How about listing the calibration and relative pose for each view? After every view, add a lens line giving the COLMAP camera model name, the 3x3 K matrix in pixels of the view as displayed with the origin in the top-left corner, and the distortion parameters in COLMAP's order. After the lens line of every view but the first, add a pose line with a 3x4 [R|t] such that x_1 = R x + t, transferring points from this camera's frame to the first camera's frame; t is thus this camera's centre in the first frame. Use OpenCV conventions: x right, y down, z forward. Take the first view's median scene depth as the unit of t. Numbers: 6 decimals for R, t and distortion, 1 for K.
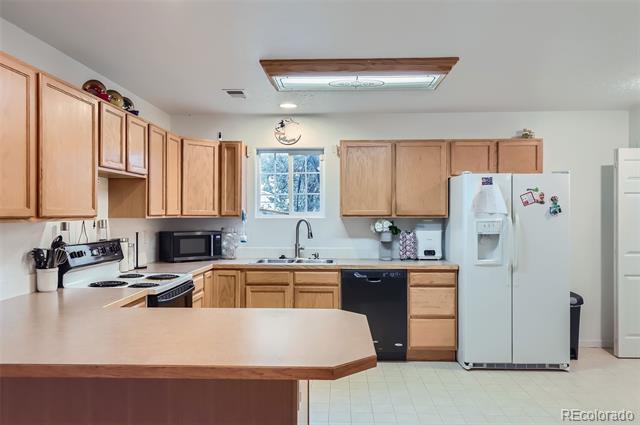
lens RADIAL K [[469.0, 0, 318.8], [0, 469.0, 215.7], [0, 0, 1]] dist [0.013211, 0.004506]
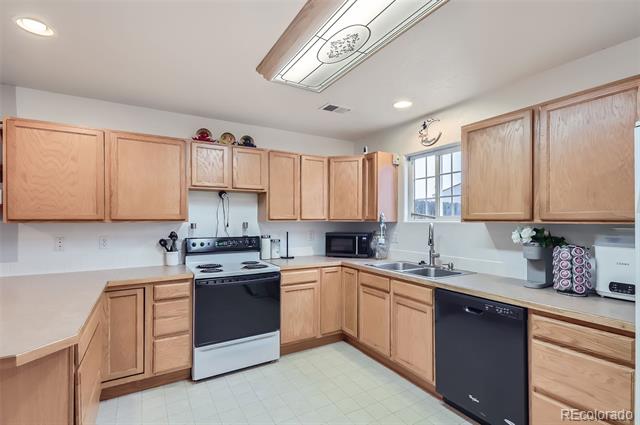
lens RADIAL K [[299.7, 0, 320.9], [0, 299.7, 217.6], [0, 0, 1]] dist [0.014351, -0.005098]
pose [[0.549878, -0.004359, -0.835234, 0.349665], [-0.003964, 0.999962, -0.007828, 0.000605], [0.835236, 0.007615, 0.549840, 0.523770]]
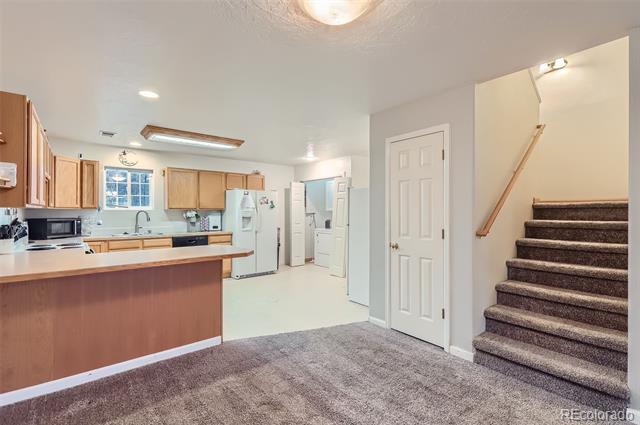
lens RADIAL K [[299.7, 0, 323.2], [0, 299.7, 211.6], [0, 0, 1]] dist [0.014351, -0.005098]
pose [[0.741903, 0.000353, 0.670507, -0.292741], [0.004123, 0.999979, -0.005089, 0.020797], [-0.670494, 0.006540, 0.741886, -0.272339]]
